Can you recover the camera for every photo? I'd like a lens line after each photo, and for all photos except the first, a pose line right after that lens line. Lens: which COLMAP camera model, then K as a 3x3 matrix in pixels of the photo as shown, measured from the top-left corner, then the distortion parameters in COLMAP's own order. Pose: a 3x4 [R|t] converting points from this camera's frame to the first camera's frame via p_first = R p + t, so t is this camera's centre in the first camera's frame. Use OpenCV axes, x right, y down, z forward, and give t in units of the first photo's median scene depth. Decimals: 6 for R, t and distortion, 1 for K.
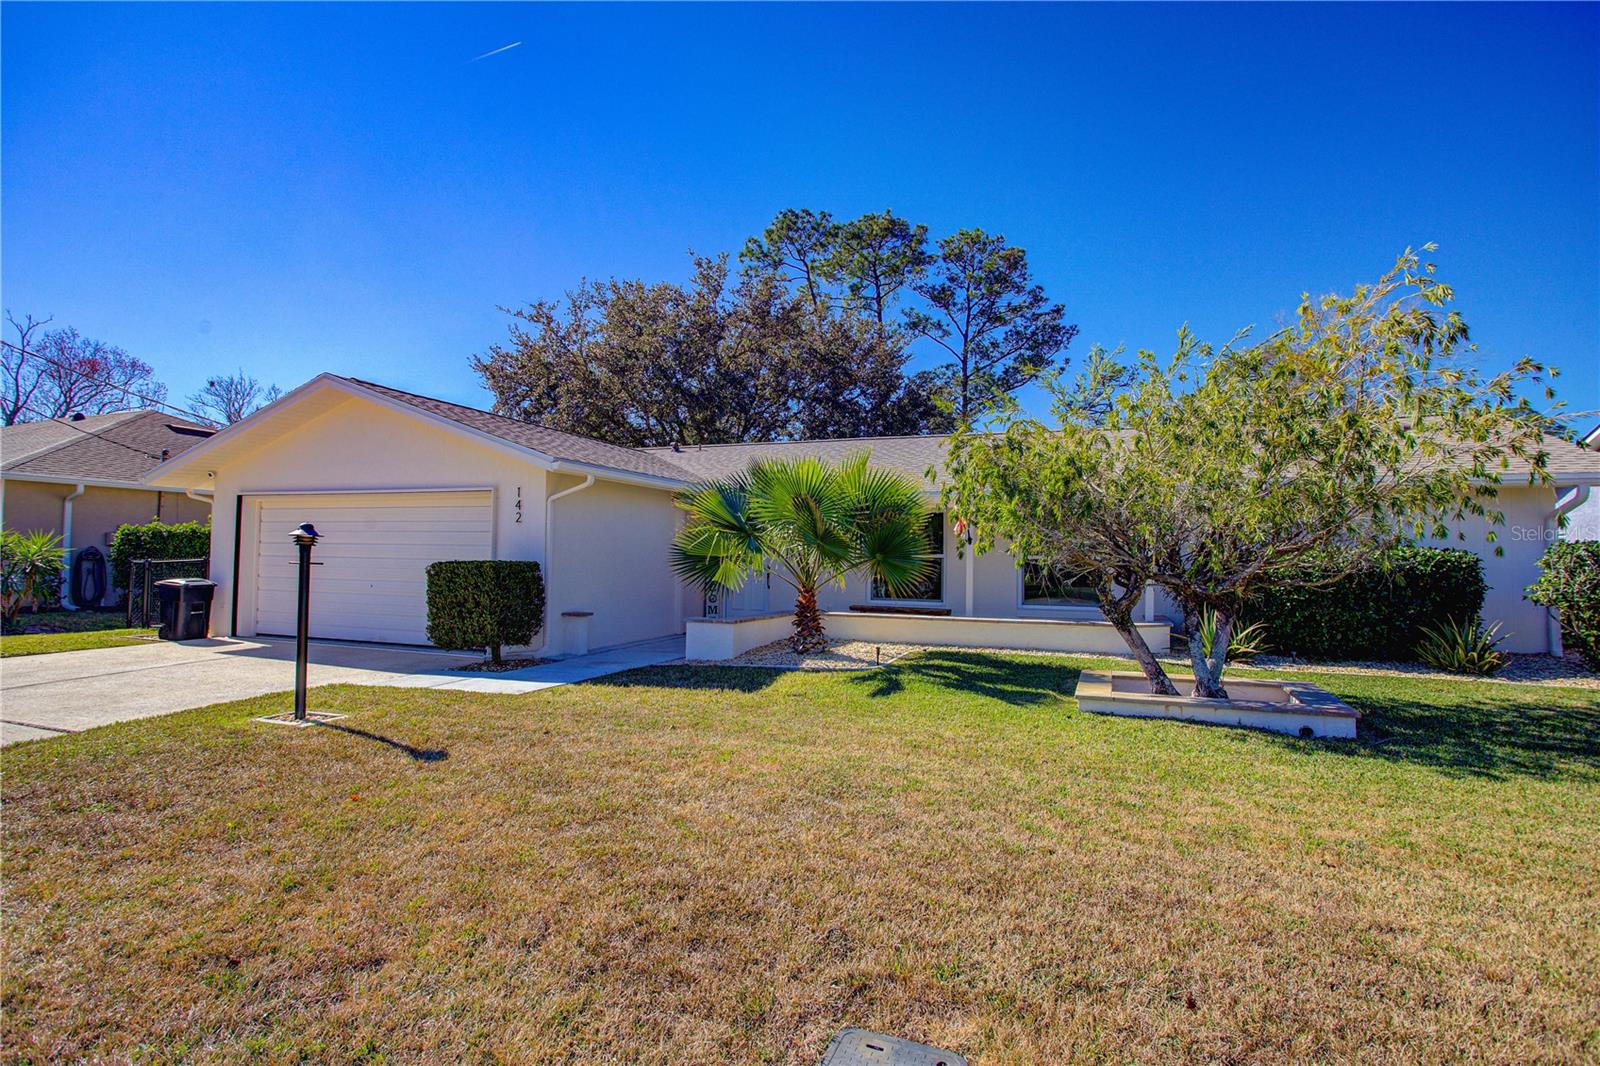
lens RADIAL K [[819.0, 0, 791.0], [0, 819.0, 536.7], [0, 0, 1]] dist [-0.011026, 0.001952]
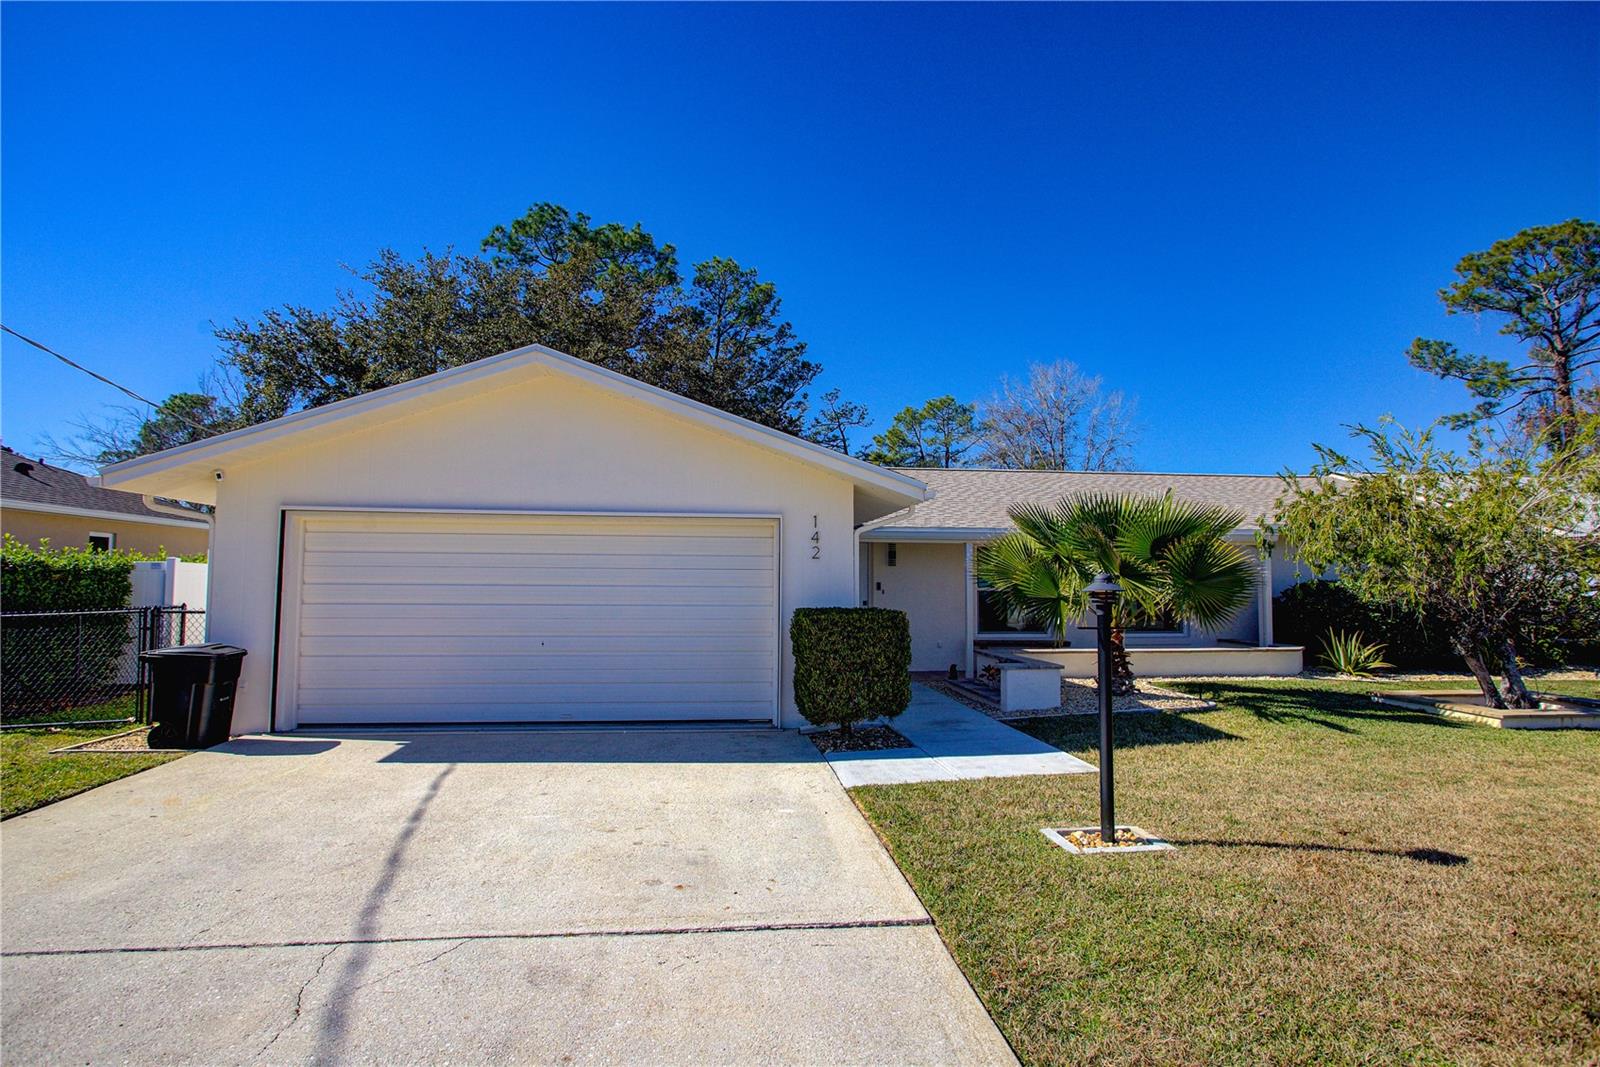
lens RADIAL K [[819.0, 0, 799.4], [0, 819.0, 532.1], [0, 0, 1]] dist [-0.011026, 0.001952]
pose [[0.885428, 0.018452, 0.464409, -0.168409], [-0.004466, 0.999503, -0.031199, -0.004275], [-0.464754, 0.025550, 0.885071, 0.065945]]
